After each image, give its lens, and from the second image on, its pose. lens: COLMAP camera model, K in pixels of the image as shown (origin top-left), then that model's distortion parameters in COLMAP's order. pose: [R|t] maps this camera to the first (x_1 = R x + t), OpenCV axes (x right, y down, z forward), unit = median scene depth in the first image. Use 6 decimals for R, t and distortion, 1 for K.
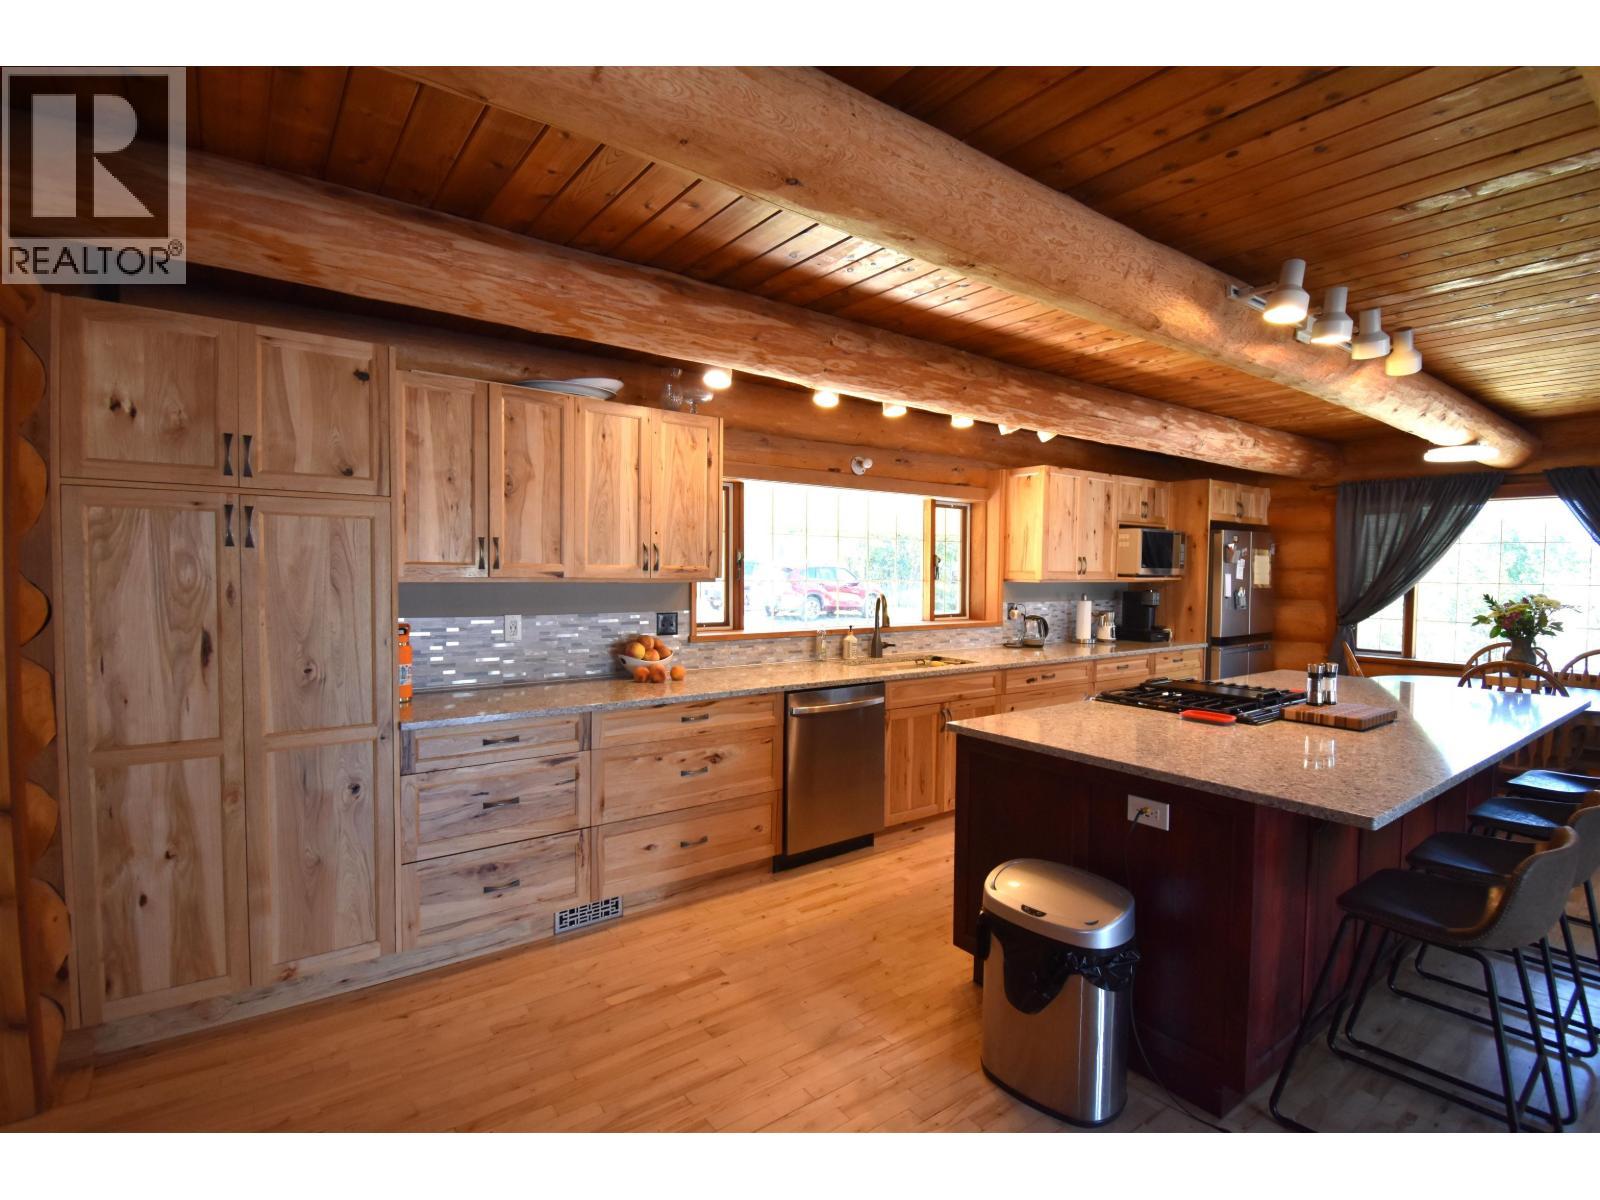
lens RADIAL K [[744.7, 0, 854.2], [0, 744.7, 600.2], [0, 0, 1]] dist [0.013791, -0.018212]
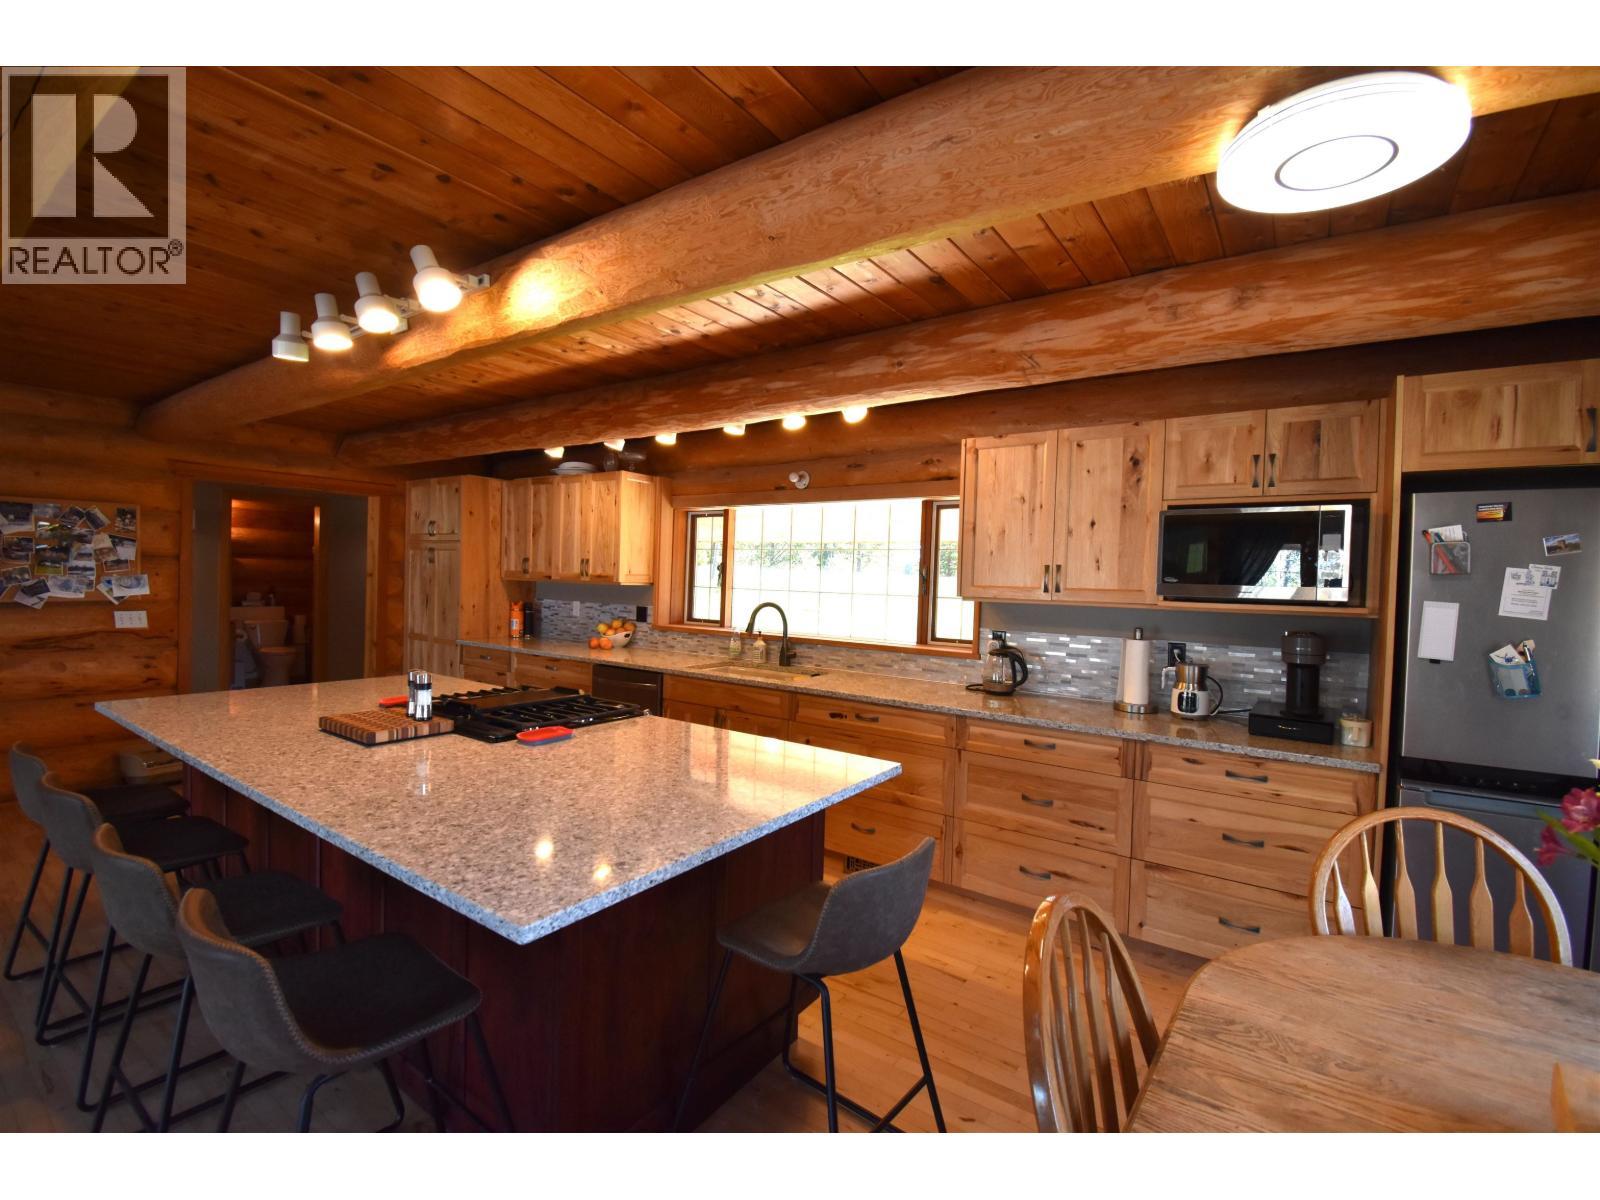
lens RADIAL K [[744.7, 0, 854.2], [0, 744.7, 600.2], [0, 0, 1]] dist [0.013791, -0.018212]
pose [[0.307687, 0.022090, -0.951231, 1.536824], [-0.068471, 0.997653, 0.001020, -0.030943], [0.949021, 0.064818, 0.308477, 1.145983]]
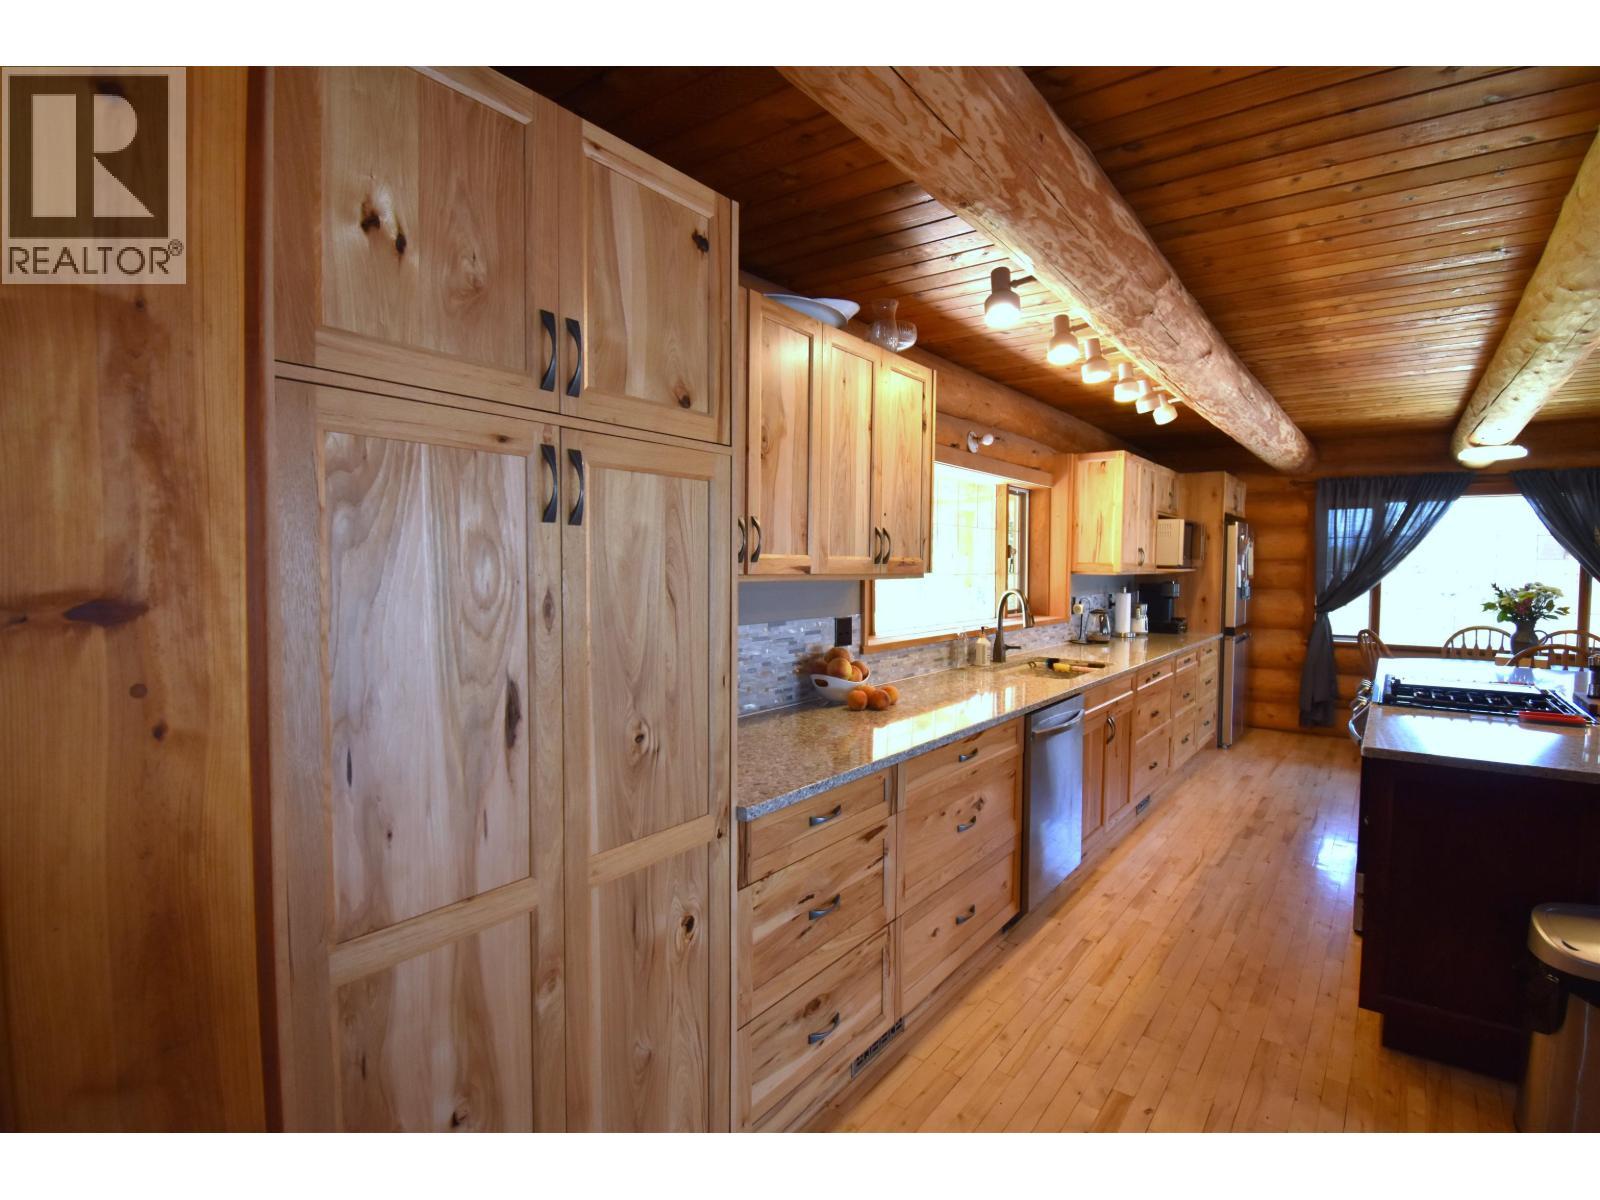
lens RADIAL K [[744.7, 0, 854.2], [0, 744.7, 600.2], [0, 0, 1]] dist [0.013791, -0.018212]
pose [[0.965419, -0.015535, 0.260241, -0.538521], [0.012500, 0.999833, 0.013312, -0.014304], [-0.260404, -0.009599, 0.965452, 0.295063]]
